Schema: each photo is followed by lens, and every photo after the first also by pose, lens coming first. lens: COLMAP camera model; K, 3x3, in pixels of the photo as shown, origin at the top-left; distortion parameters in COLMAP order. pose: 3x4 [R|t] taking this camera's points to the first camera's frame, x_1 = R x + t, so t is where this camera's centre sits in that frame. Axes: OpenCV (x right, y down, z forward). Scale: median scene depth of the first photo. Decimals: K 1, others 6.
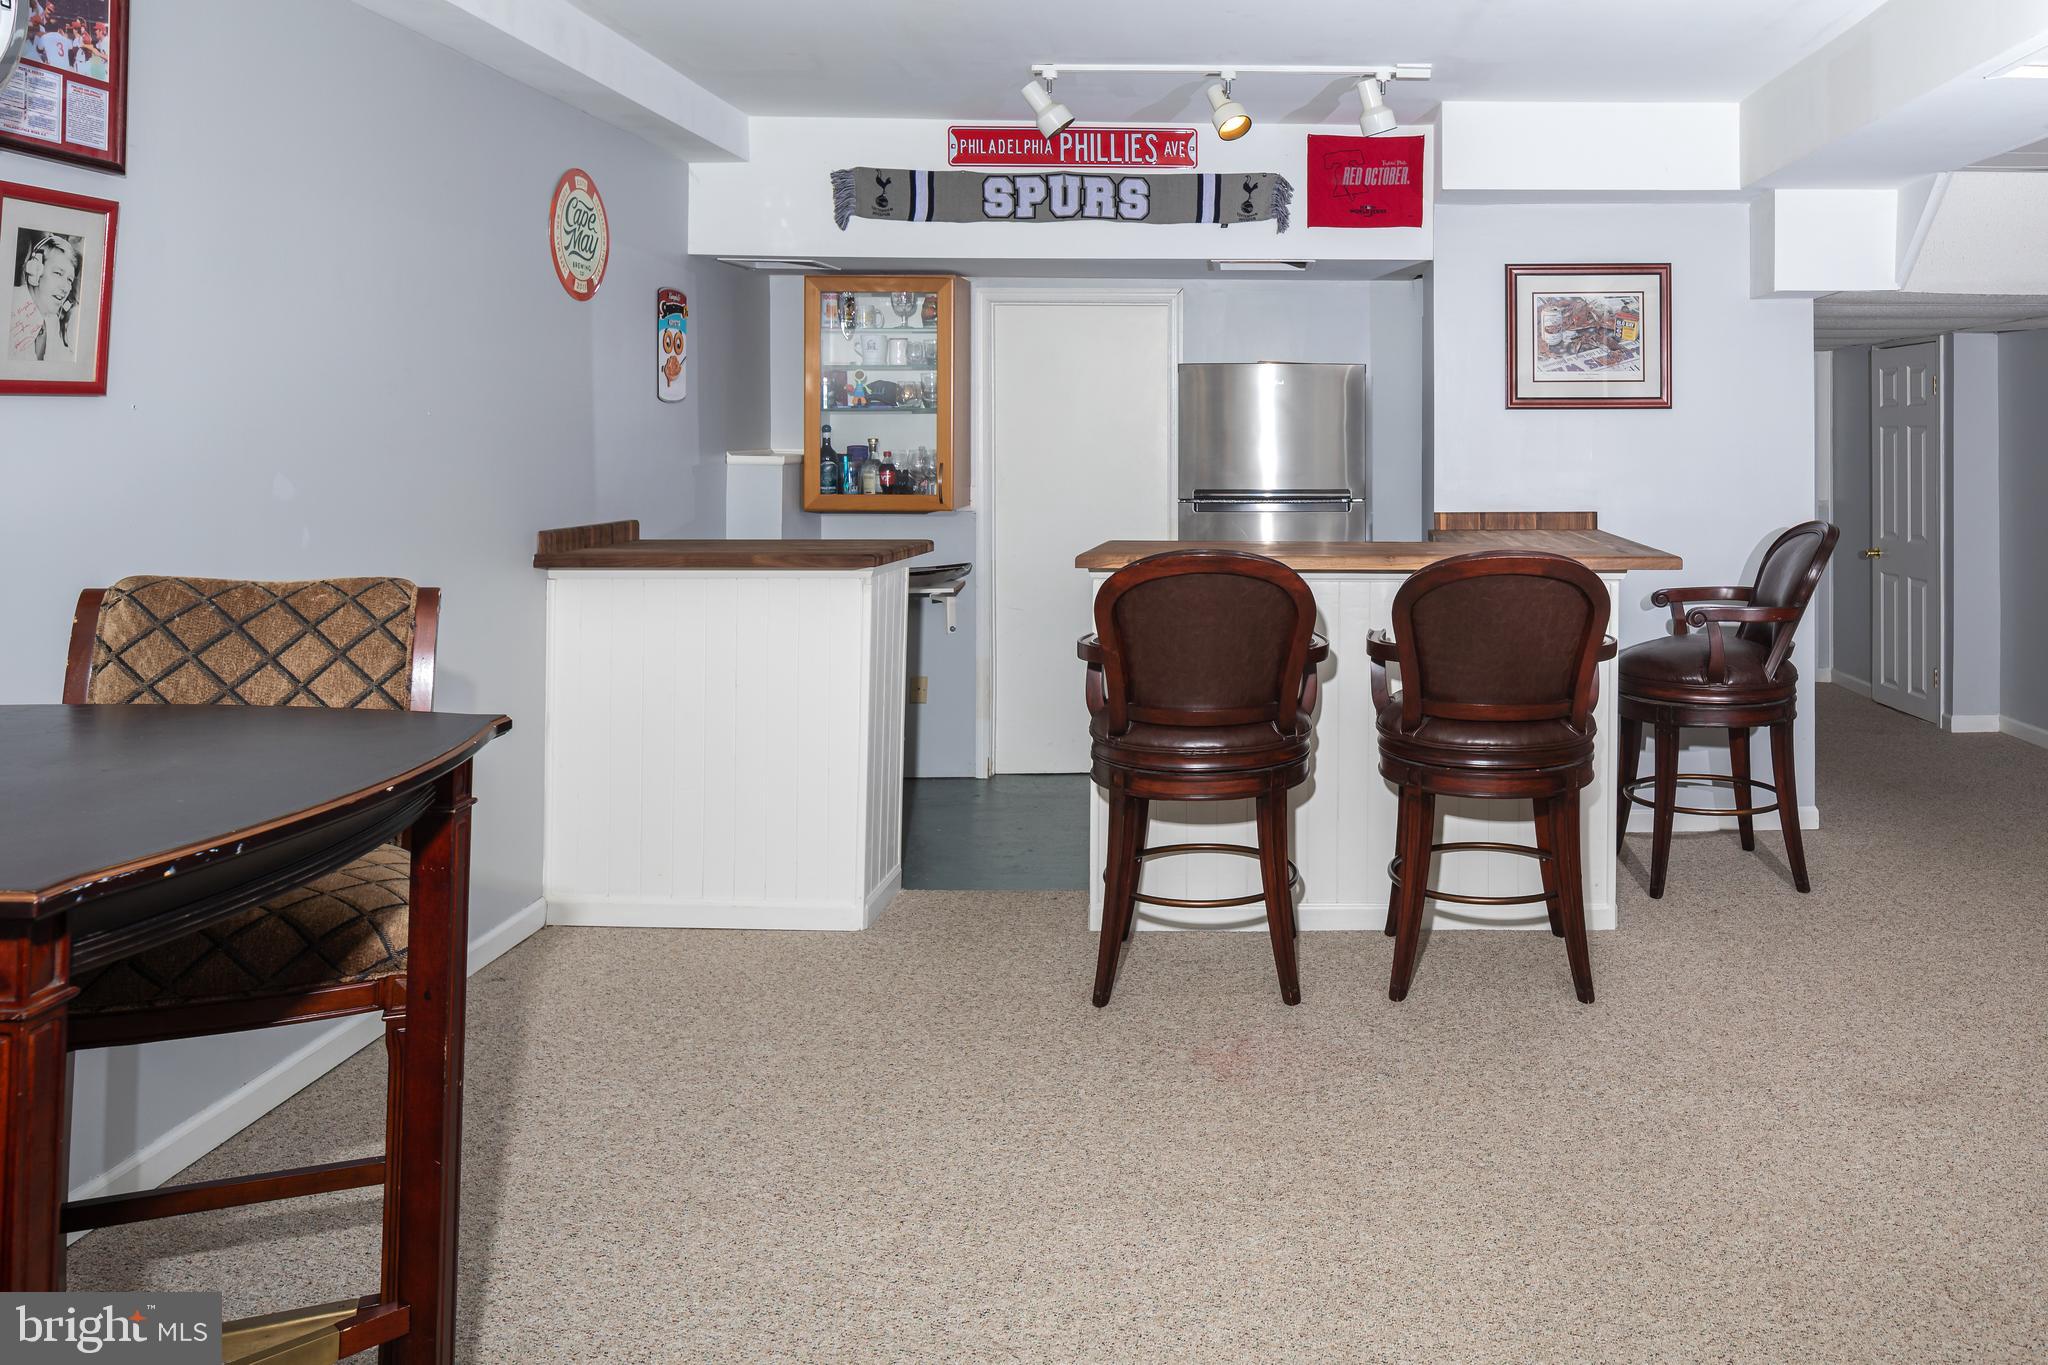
lens RADIAL K [[1626.3, 0, 1021.5], [0, 1626.3, 672.1], [0, 0, 1]] dist [-0.078257, 0.024499]
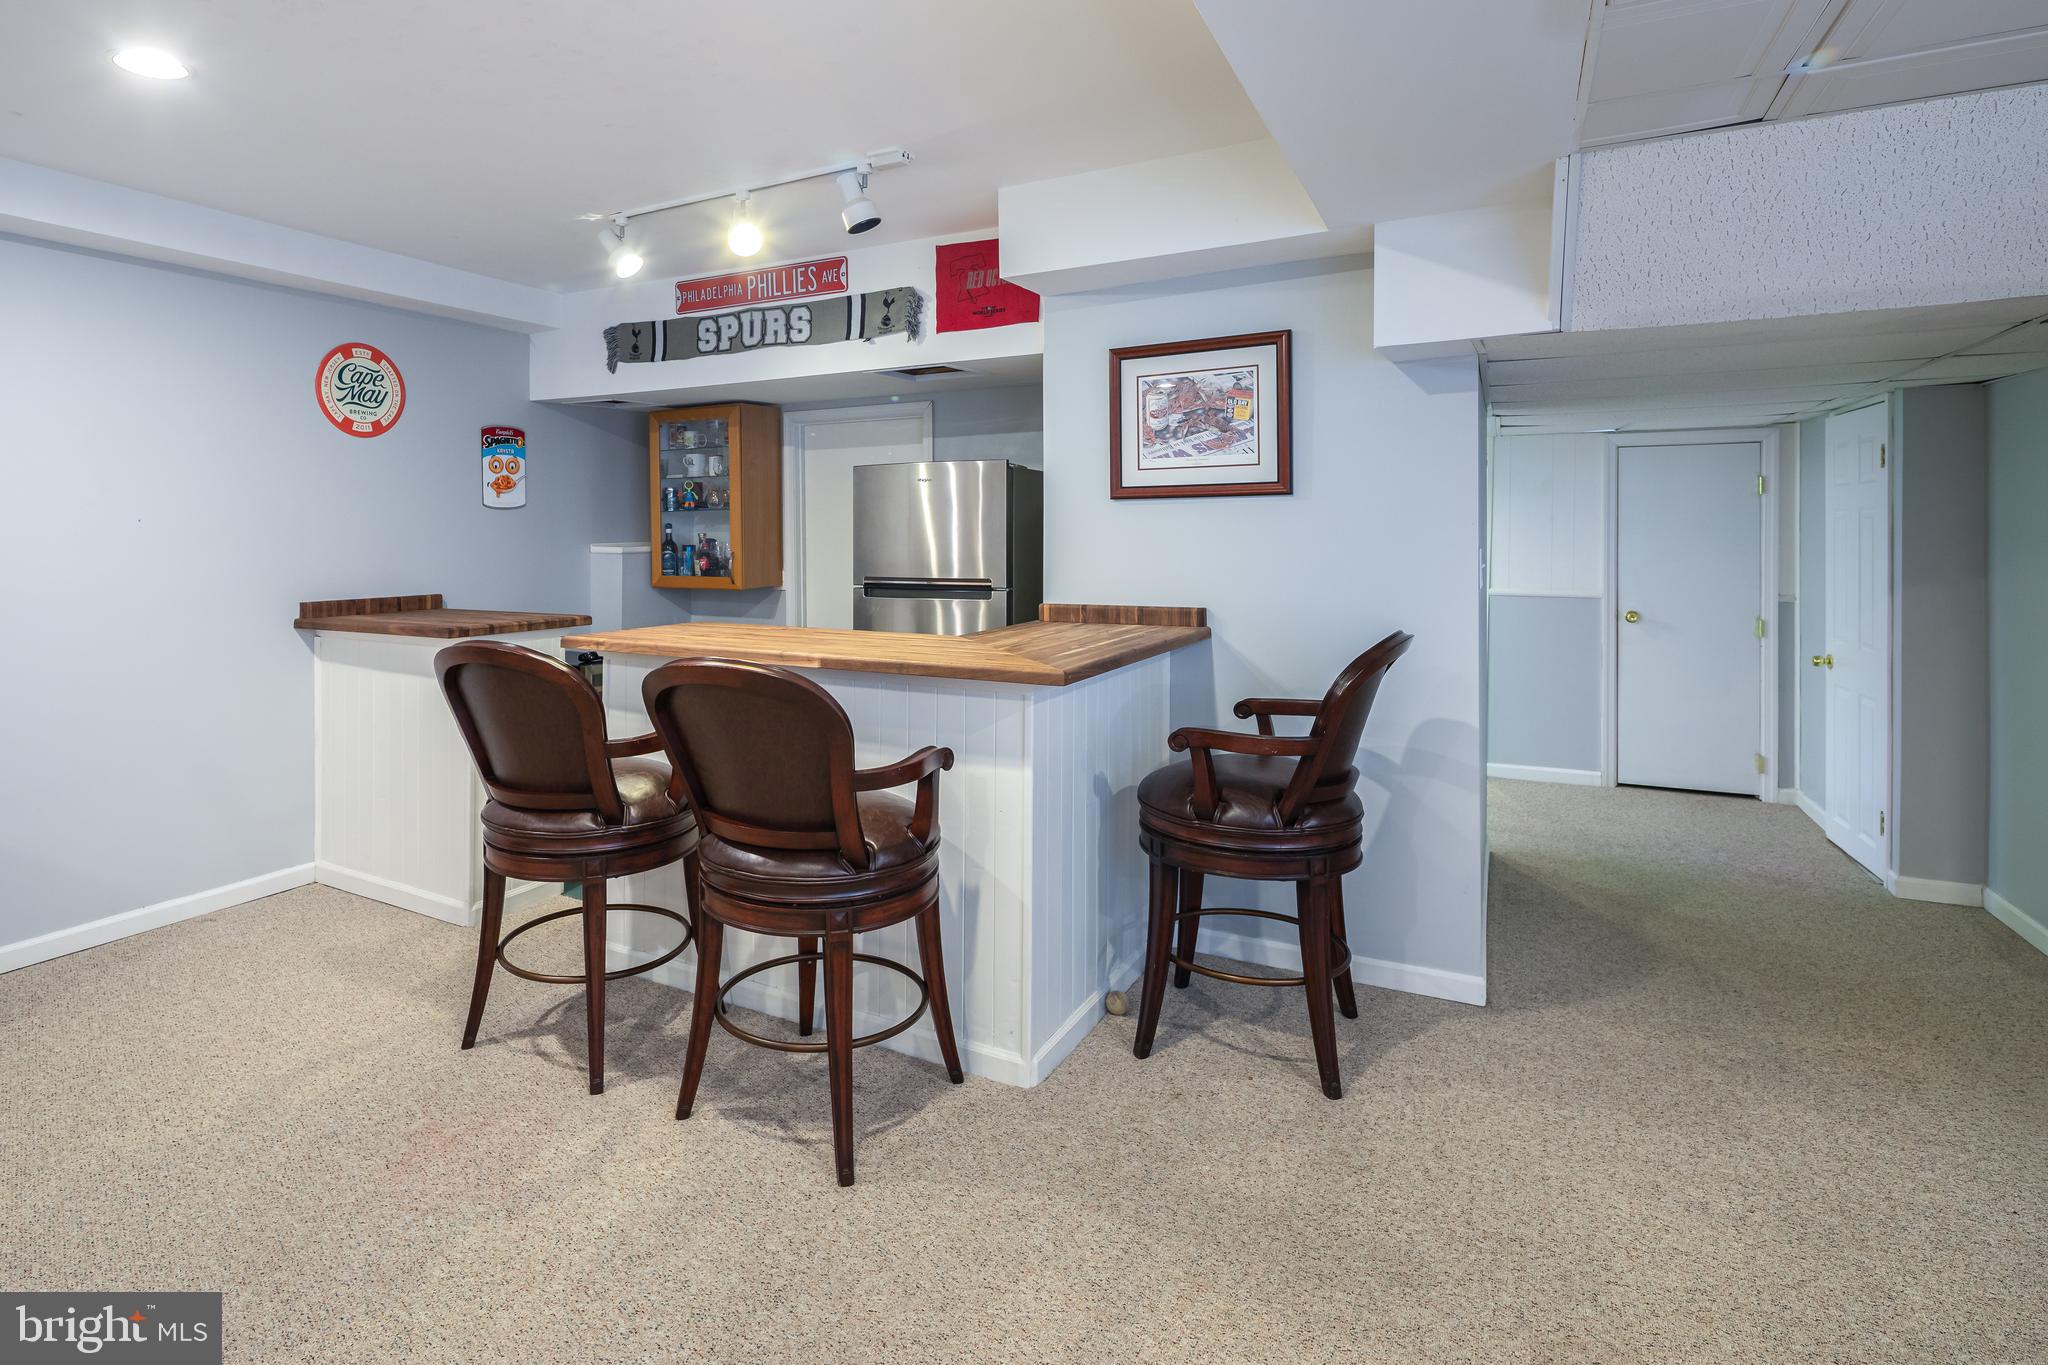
lens RADIAL K [[977.8, 0, 960.3], [0, 977.8, 654.3], [0, 0, 1]] dist [-0.030221, 0.000287]
pose [[0.886096, 0.051642, -0.460615, 0.502868], [-0.058322, 0.998298, -0.000271, -0.064936], [0.459817, 0.027104, 0.887600, 0.442415]]
